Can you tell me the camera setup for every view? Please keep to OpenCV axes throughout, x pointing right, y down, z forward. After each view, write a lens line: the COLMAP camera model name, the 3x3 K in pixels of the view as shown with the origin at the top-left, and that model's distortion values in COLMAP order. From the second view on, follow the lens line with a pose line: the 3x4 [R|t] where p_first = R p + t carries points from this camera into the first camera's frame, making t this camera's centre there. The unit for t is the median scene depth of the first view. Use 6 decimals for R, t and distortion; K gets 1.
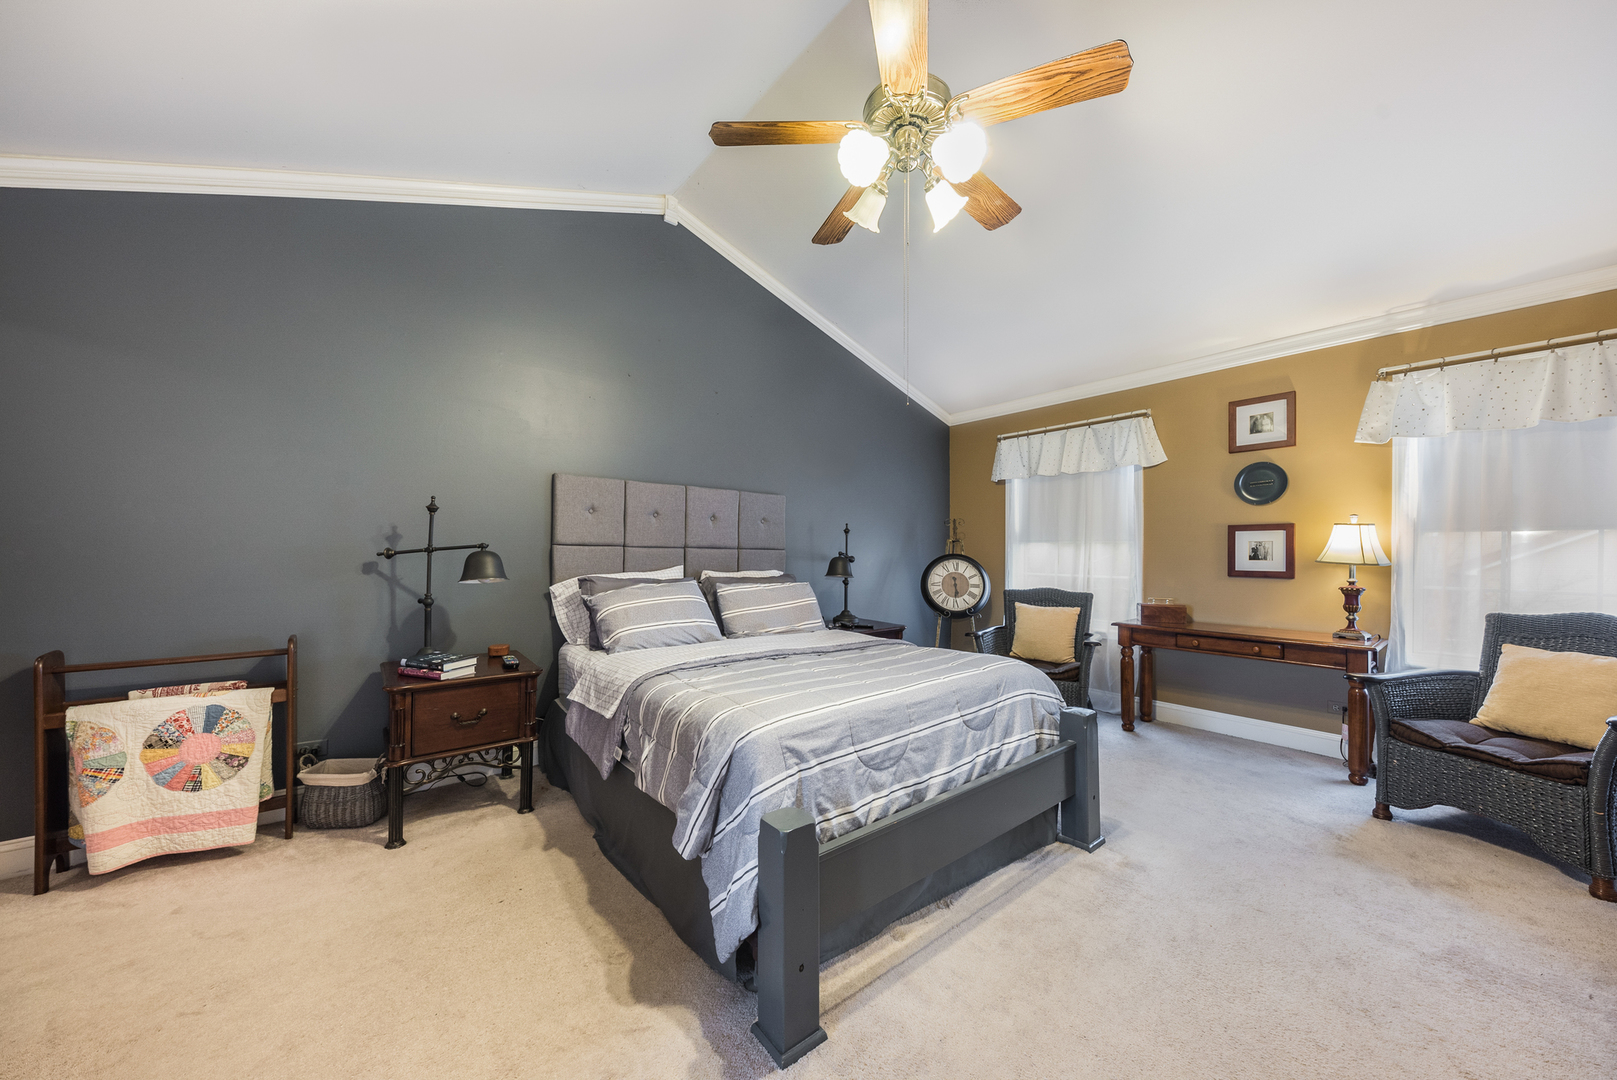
lens RADIAL K [[475.1, 0, 896.1], [0, 475.1, 547.2], [0, 0, 1]] dist [0.053690, -0.000040]
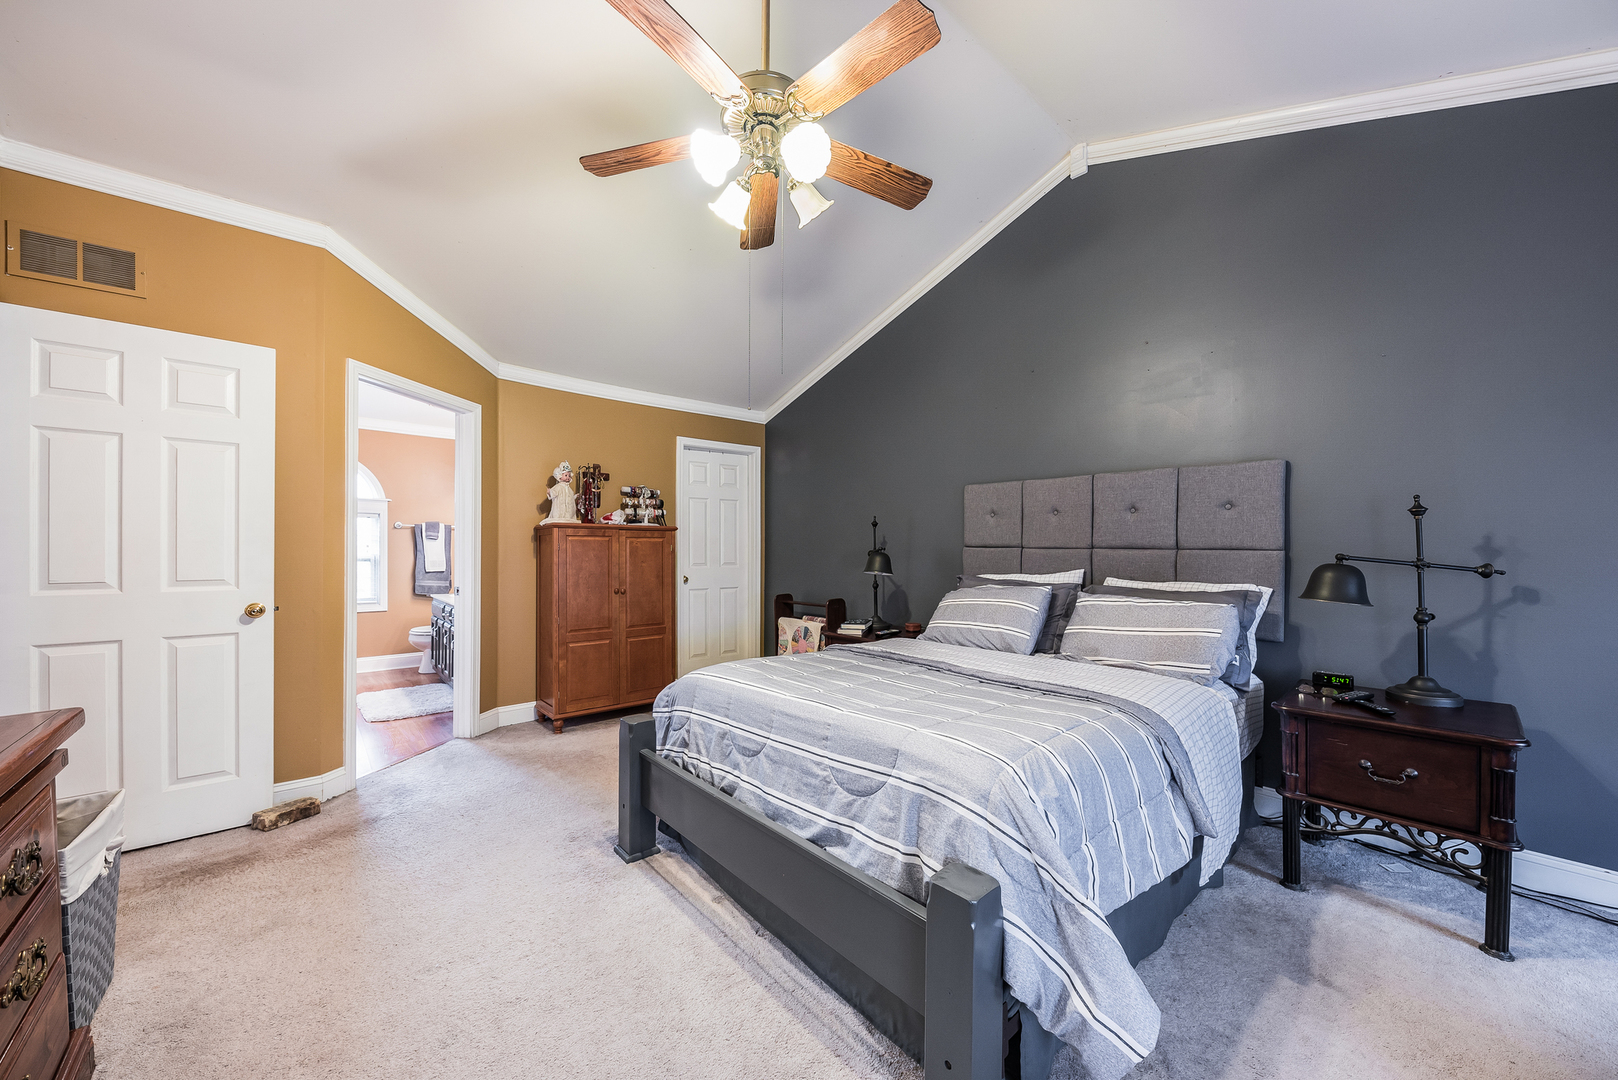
lens RADIAL K [[578.7, 0, 802.6], [0, 578.7, 546.2], [0, 0, 1]] dist [0.009532, -0.000314]
pose [[0.052347, -0.024450, -0.998330, 1.027324], [0.006726, 0.999686, -0.024131, 0.034976], [0.998606, -0.005451, 0.052495, 0.880156]]
